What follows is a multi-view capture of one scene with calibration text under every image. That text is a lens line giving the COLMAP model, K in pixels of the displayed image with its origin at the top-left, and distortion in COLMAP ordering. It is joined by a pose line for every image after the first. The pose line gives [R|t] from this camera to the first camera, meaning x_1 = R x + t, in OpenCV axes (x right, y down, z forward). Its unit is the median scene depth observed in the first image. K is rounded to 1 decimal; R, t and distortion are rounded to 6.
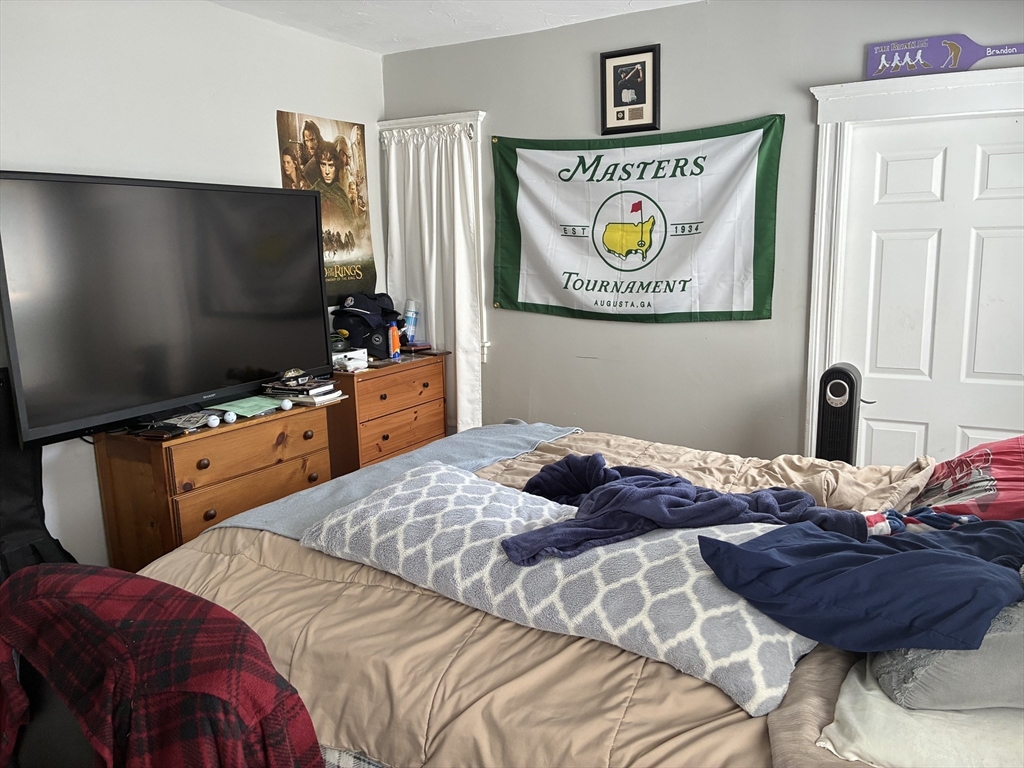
lens RADIAL K [[783.6, 0, 512.0], [0, 783.6, 367.1], [0, 0, 1]] dist [0.004264, 0.003123]
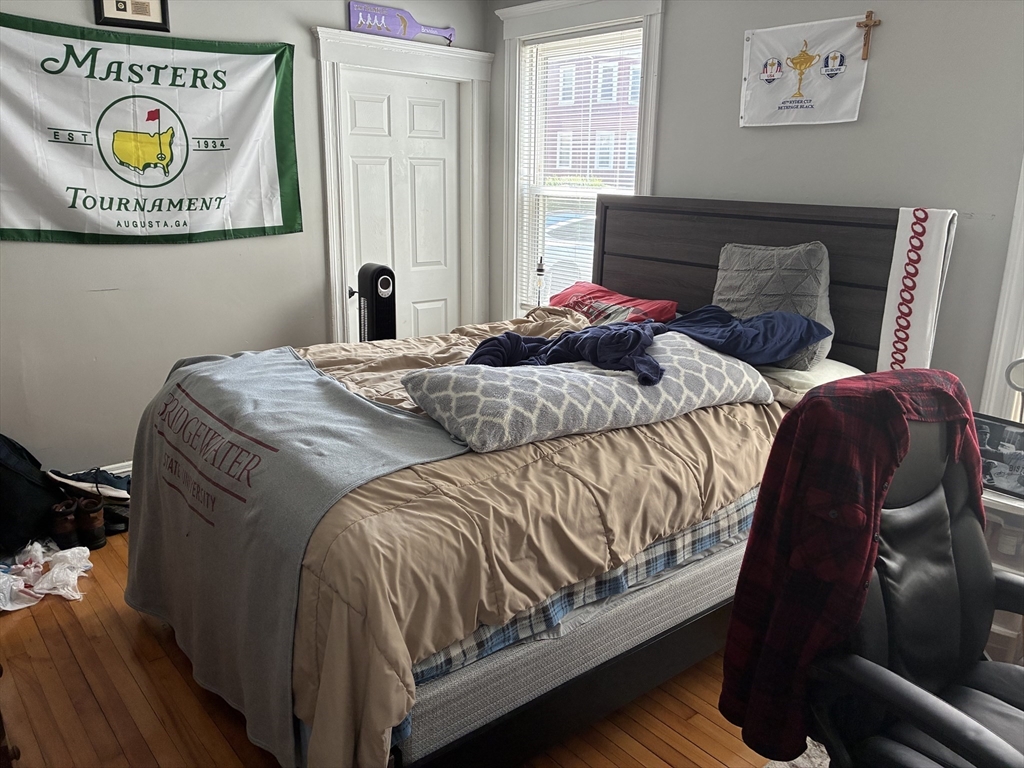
lens RADIAL K [[778.6, 0, 518.2], [0, 778.6, 378.6], [0, 0, 1]] dist [0.064800, -0.097502]
pose [[0.341553, -0.207878, 0.916585, -0.599336], [0.118458, 0.976978, 0.177433, -0.017156], [-0.932368, 0.047974, 0.358314, 0.290620]]
